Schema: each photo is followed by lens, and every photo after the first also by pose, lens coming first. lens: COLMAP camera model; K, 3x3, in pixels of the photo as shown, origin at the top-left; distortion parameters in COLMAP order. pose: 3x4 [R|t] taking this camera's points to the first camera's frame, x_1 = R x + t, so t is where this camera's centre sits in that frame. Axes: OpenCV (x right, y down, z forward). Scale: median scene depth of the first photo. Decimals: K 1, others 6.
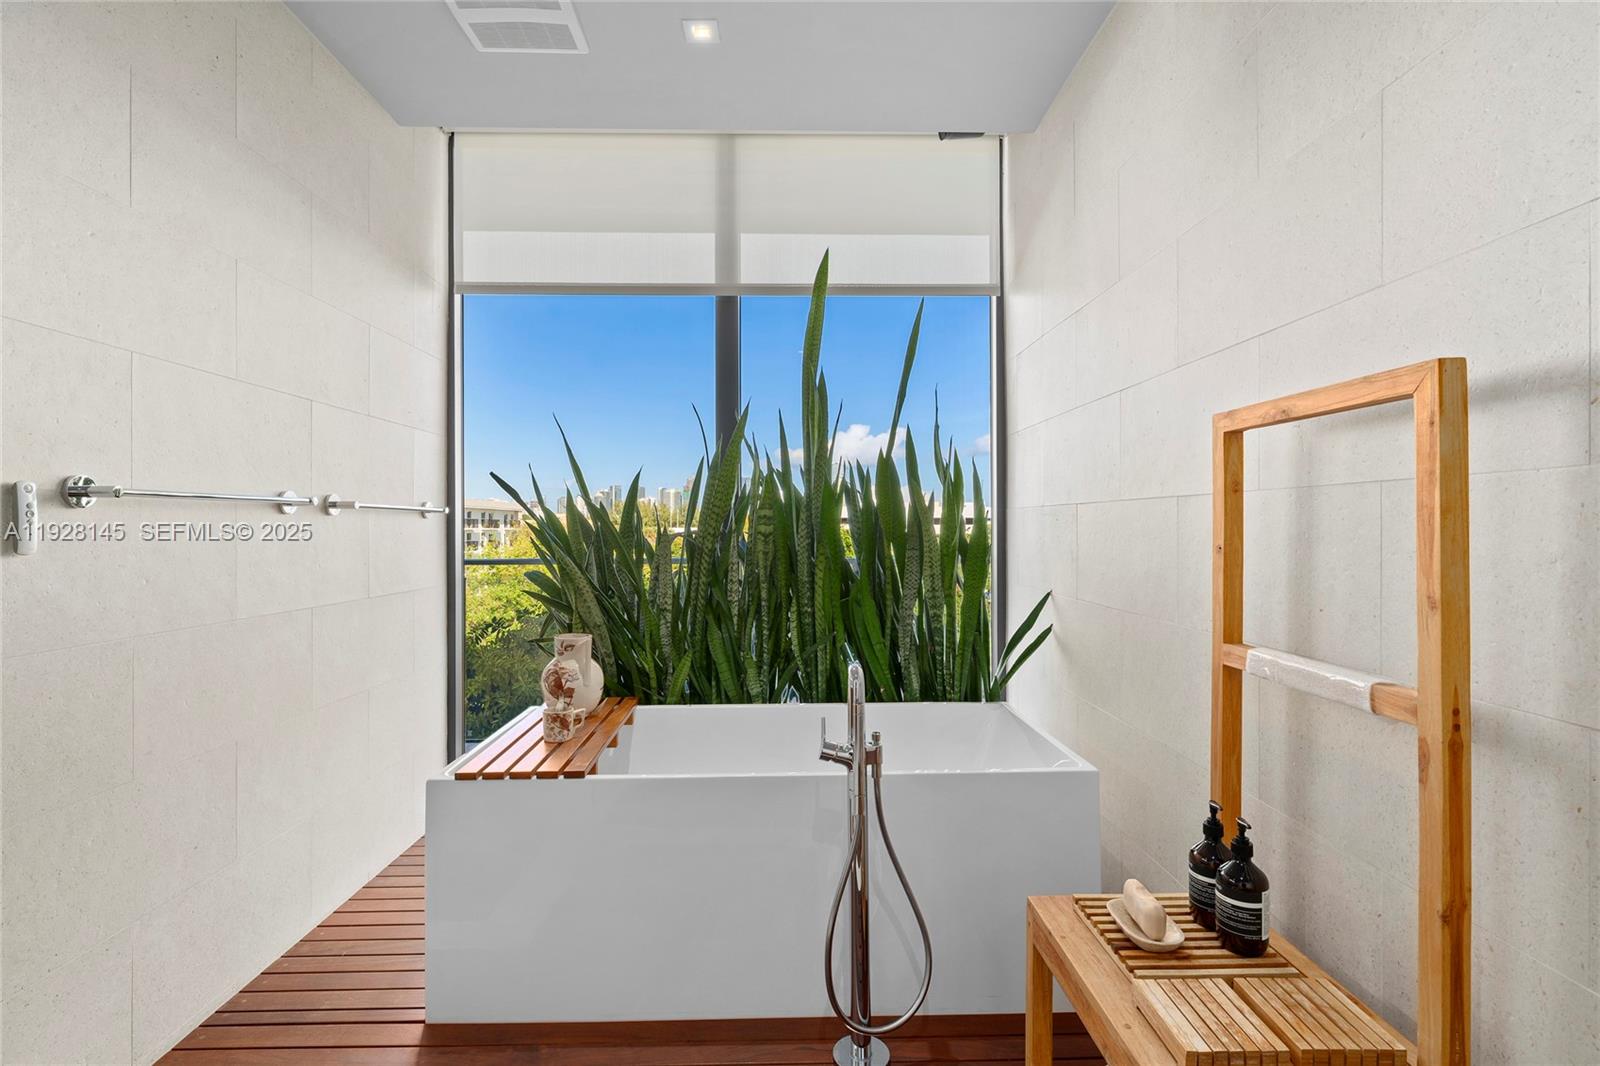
lens RADIAL K [[756.2, 0, 802.9], [0, 756.2, 526.8], [0, 0, 1]] dist [-0.000294, -0.000038]
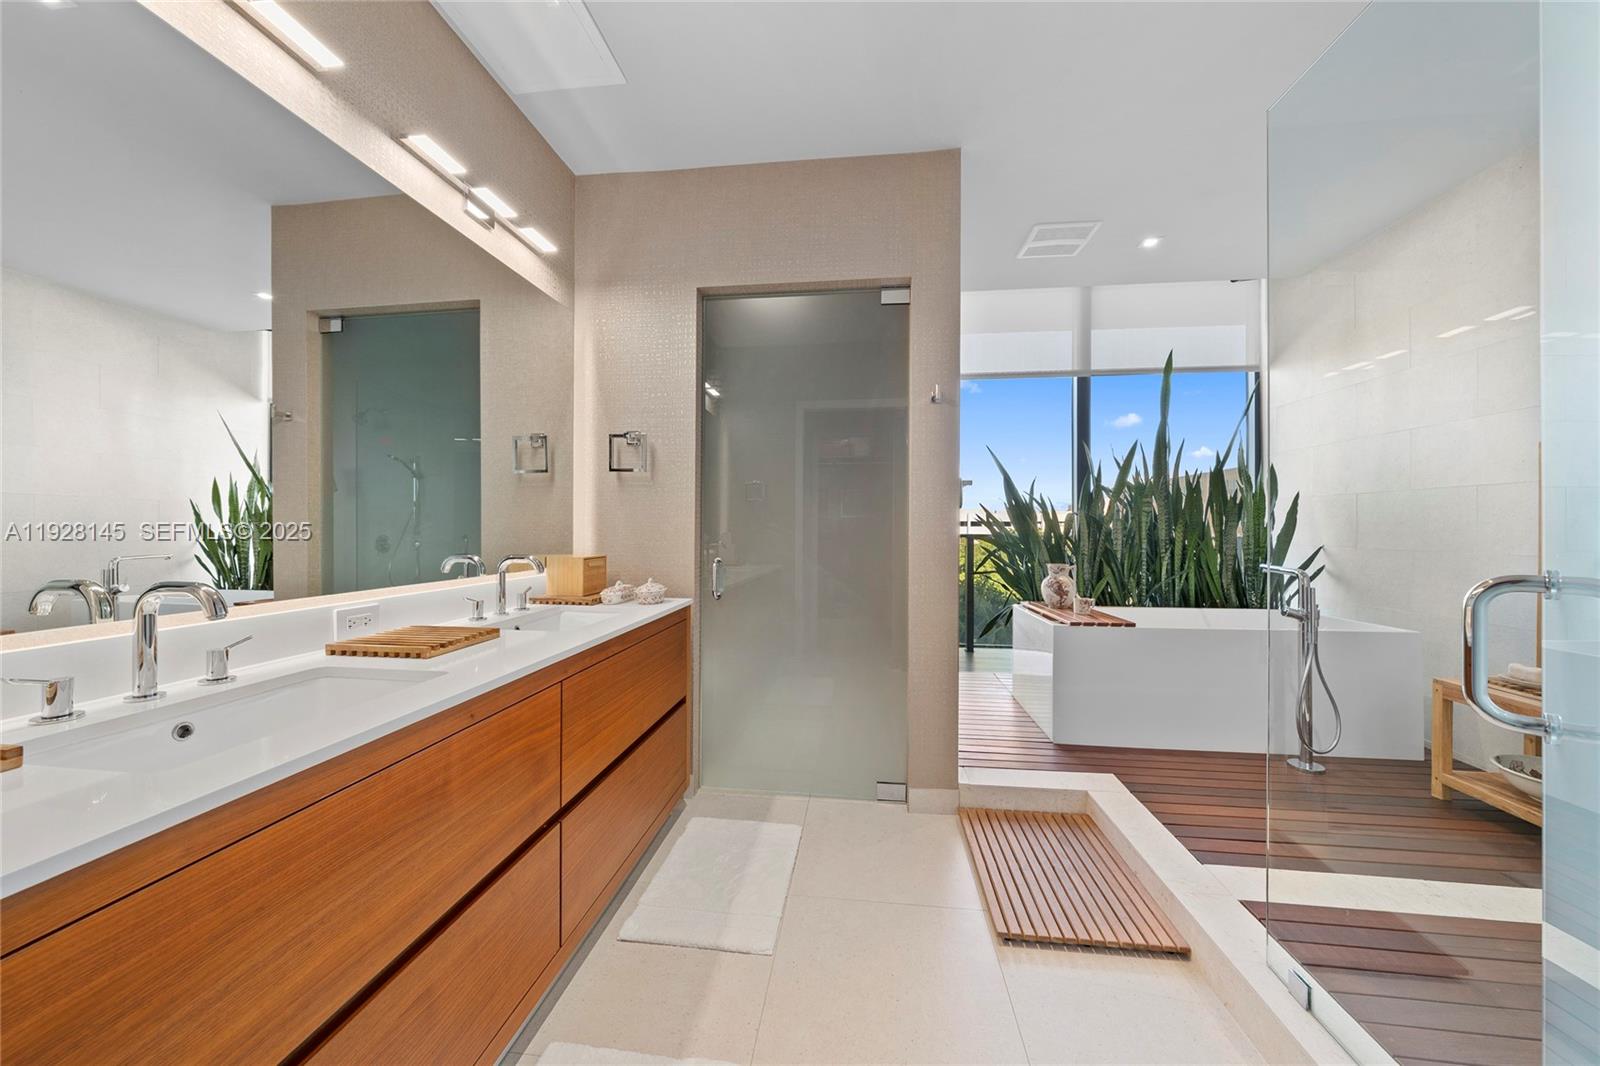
lens RADIAL K [[542.0, 0, 800.0], [0, 542.0, 533.0], [0, 0, 1]] dist [-0.014611, -0.000033]
pose [[0.987207, 0.004513, -0.159378, -0.647004], [-0.003428, 0.999969, 0.007080, 0.052020], [0.159405, -0.006443, 0.987192, -0.382408]]
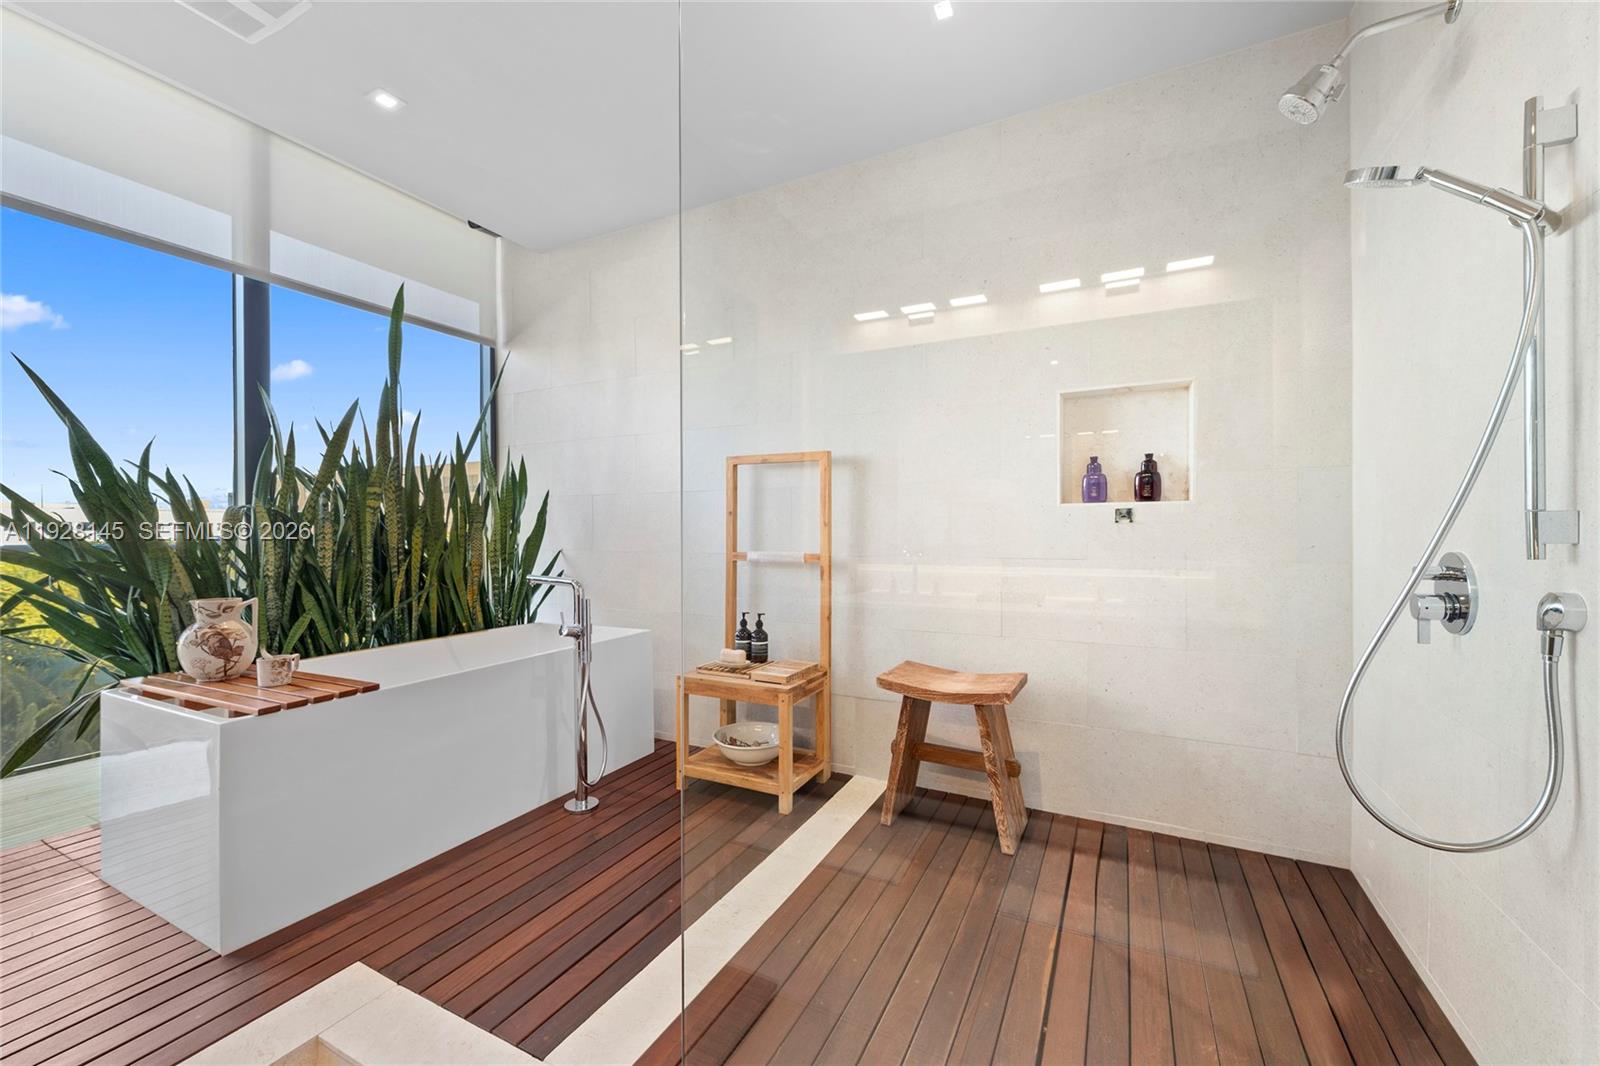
lens RADIAL K [[630.5, 0, 800.0], [0, 630.5, 533.0], [0, 0, 1]] dist [-0.000450, -0.000204]
pose [[0.479612, -0.002289, 0.877477, -0.599344], [0.002849, 0.999995, 0.001052, 0.049823], [-0.877476, 0.001995, 0.479617, -0.083144]]
